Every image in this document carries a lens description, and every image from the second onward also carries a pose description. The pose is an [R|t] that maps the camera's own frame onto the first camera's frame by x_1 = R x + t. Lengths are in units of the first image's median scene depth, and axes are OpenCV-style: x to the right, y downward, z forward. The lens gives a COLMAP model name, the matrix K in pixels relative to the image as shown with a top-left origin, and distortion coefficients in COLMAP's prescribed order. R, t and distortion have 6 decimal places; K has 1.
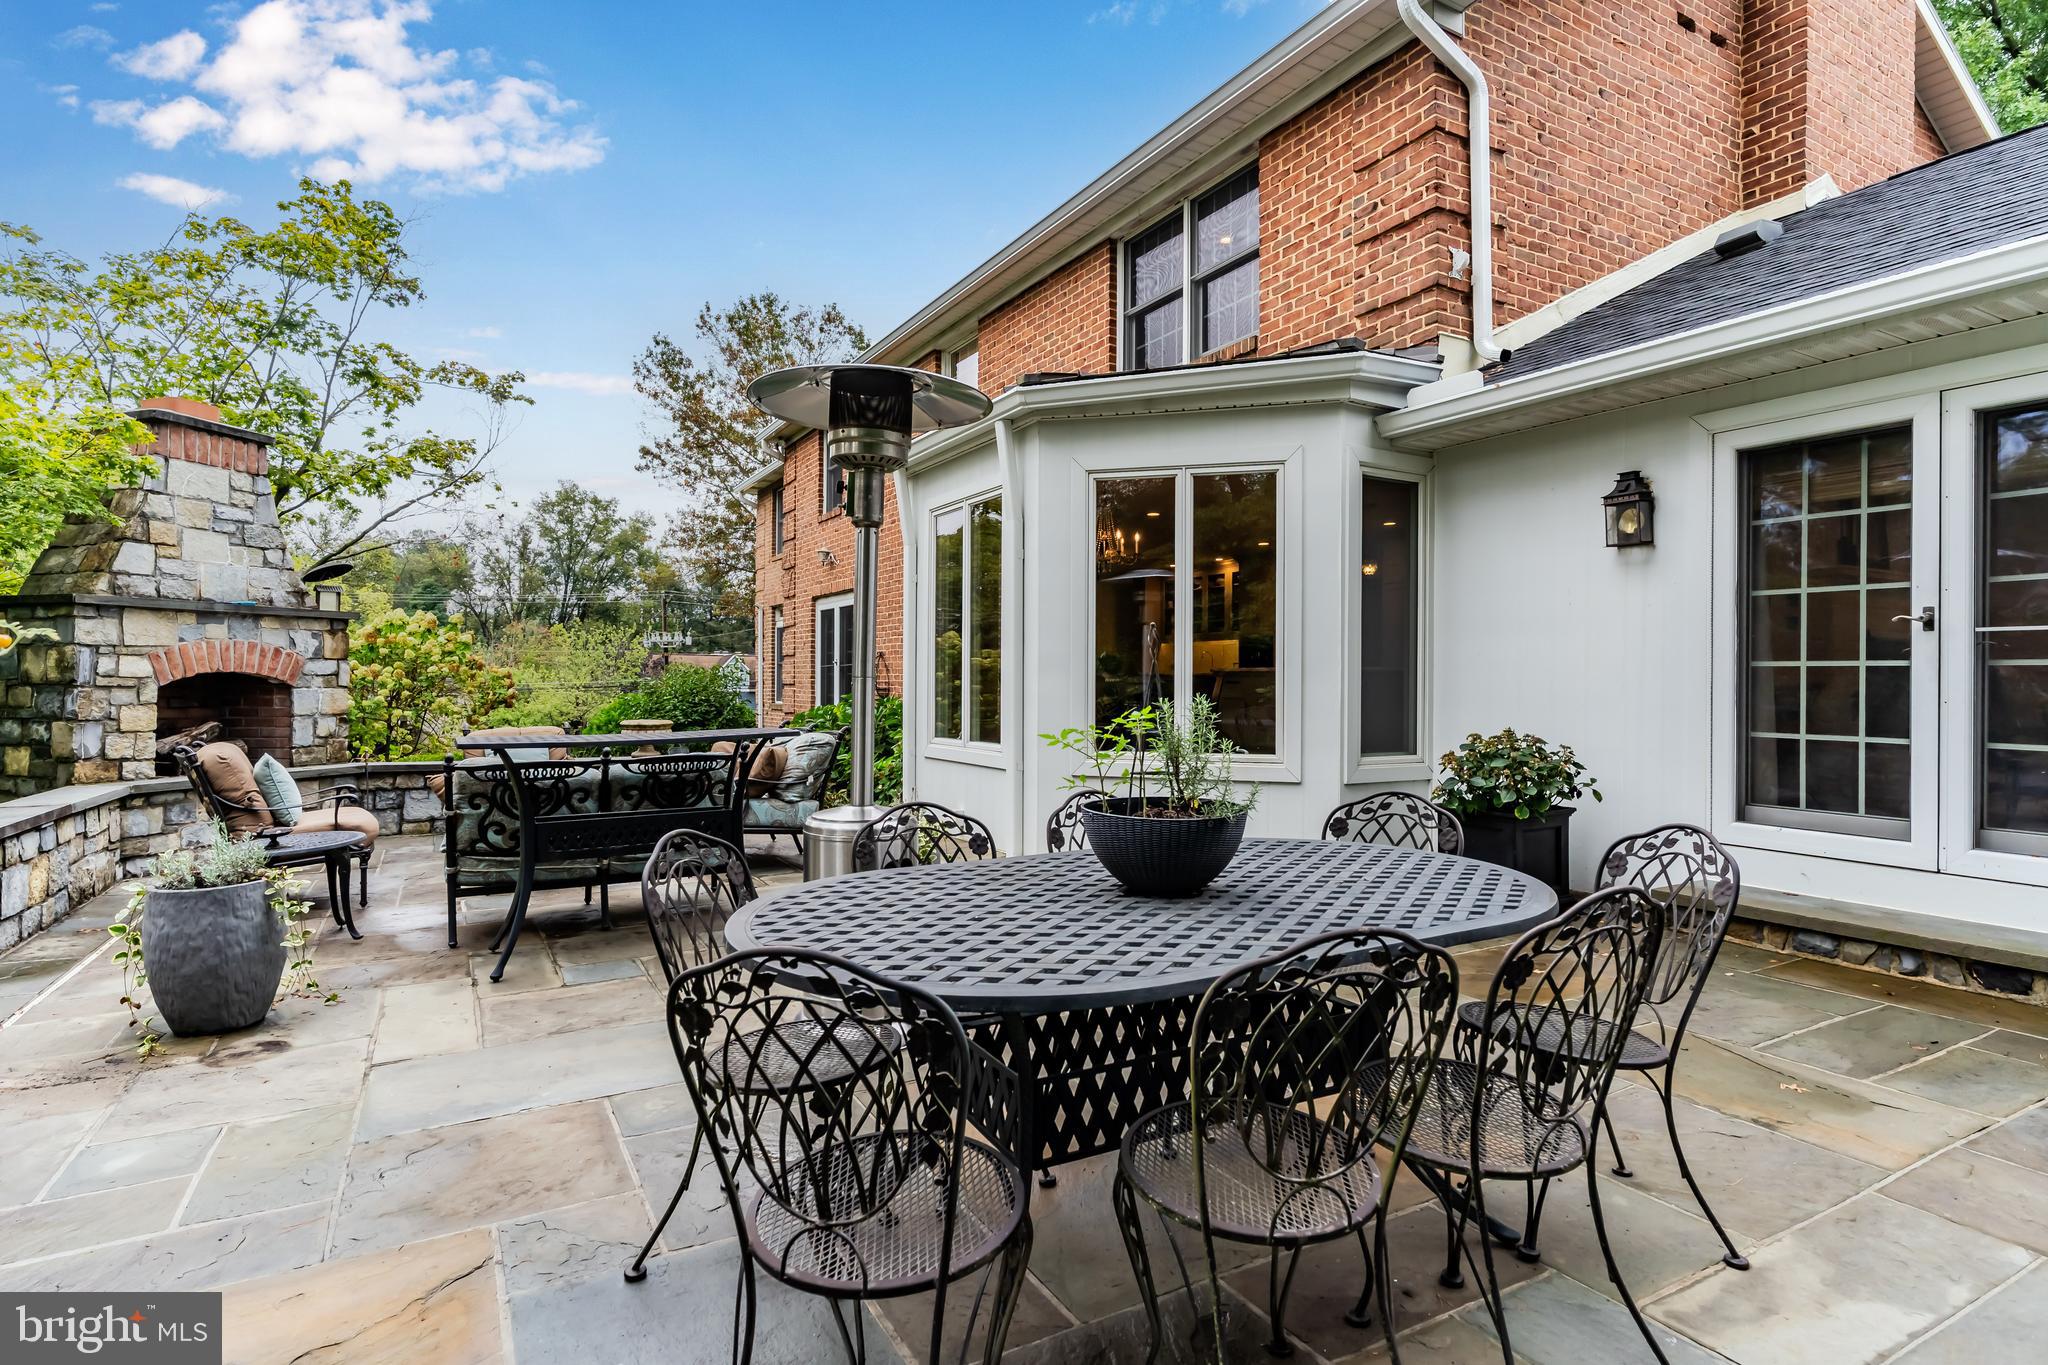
lens RADIAL K [[1055.5, 0, 1025.7], [0, 1055.5, 659.8], [0, 0, 1]] dist [0.002022, 0.000161]
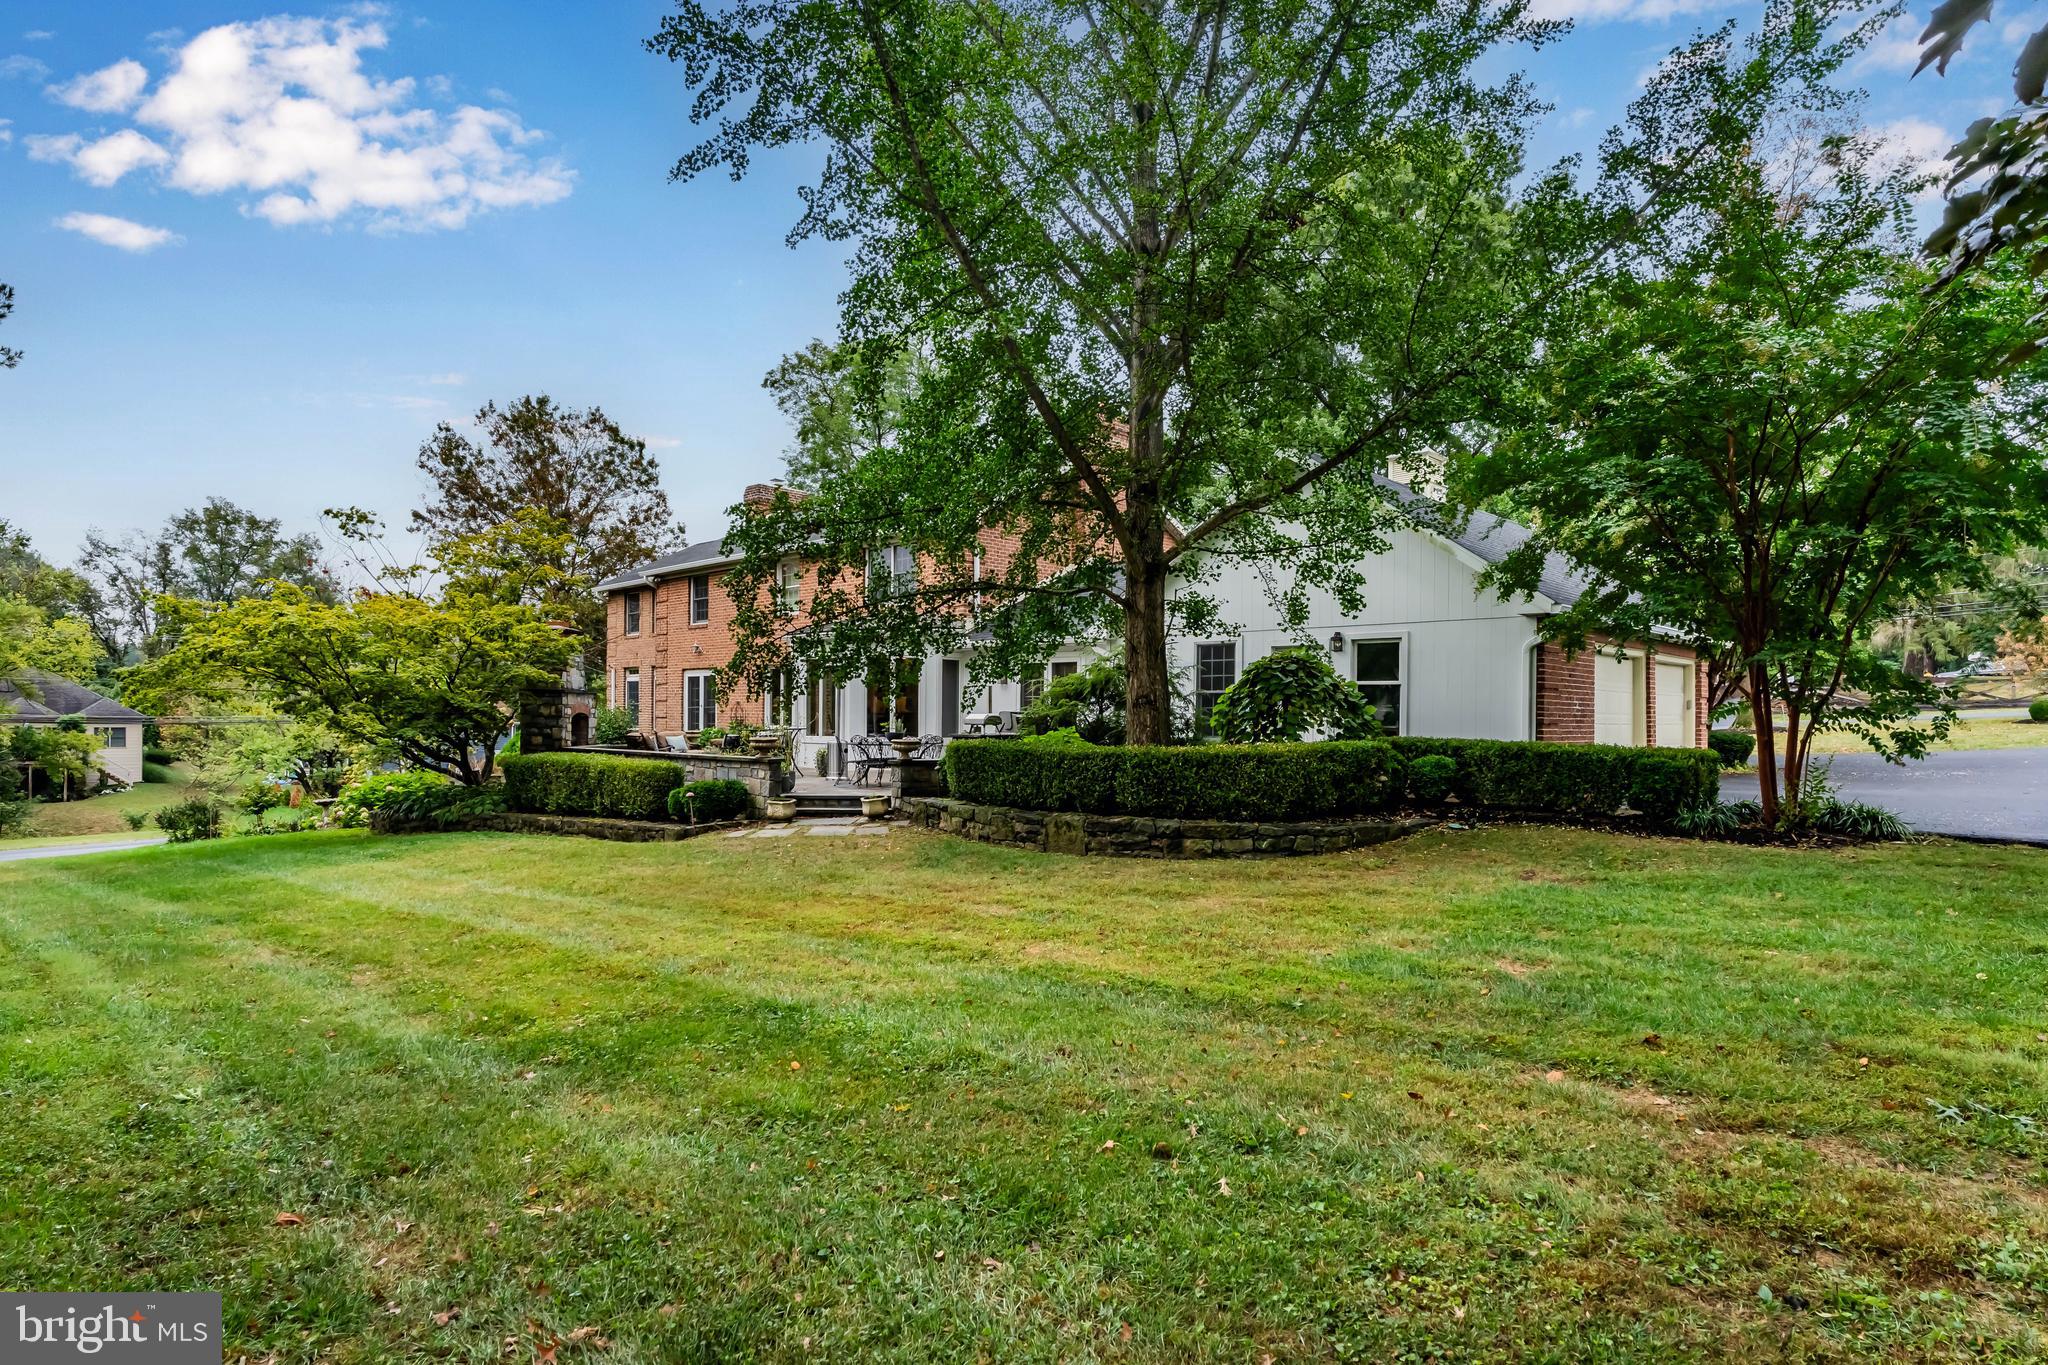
lens RADIAL K [[1082.9, 0, 1025.7], [0, 1082.9, 656.4], [0, 0, 1]] dist [-0.012080, -0.000937]
pose [[0.957550, 0.016428, 0.287800, -0.056690], [-0.007211, 0.999427, -0.033056, -0.007847], [-0.288178, 0.029577, 0.957120, -0.316824]]
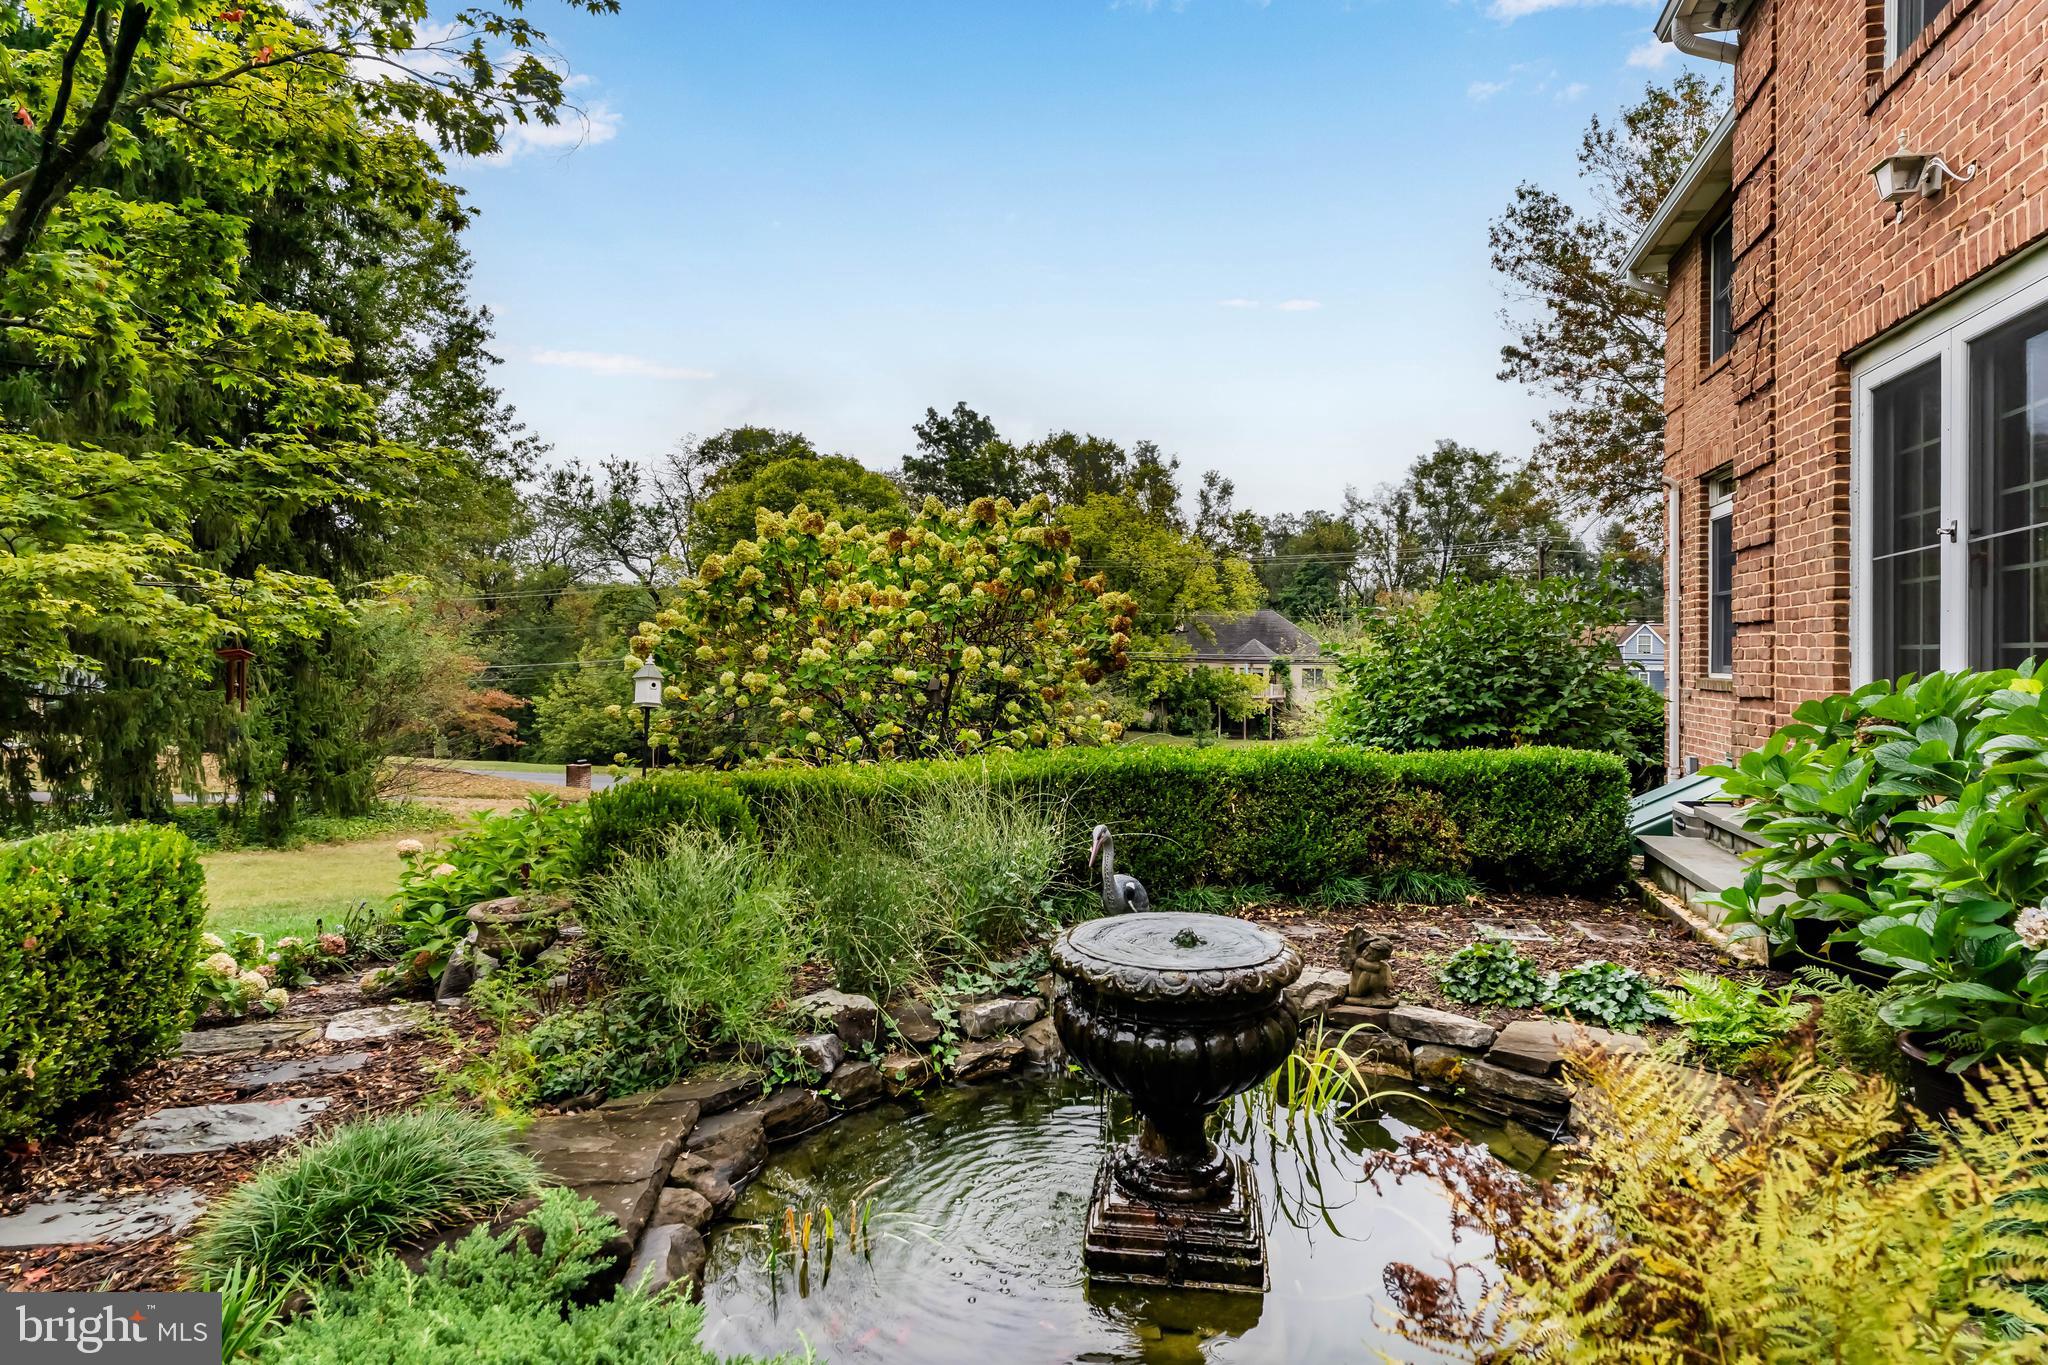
lens RADIAL K [[1082.9, 0, 1025.7], [0, 1082.9, 656.4], [0, 0, 1]] dist [-0.012080, -0.000937]
pose [[0.702292, 0.005771, -0.711866, -0.046022], [0.007151, 0.999859, 0.015161, 0.009559], [0.711853, -0.015738, 0.702152, 0.188205]]
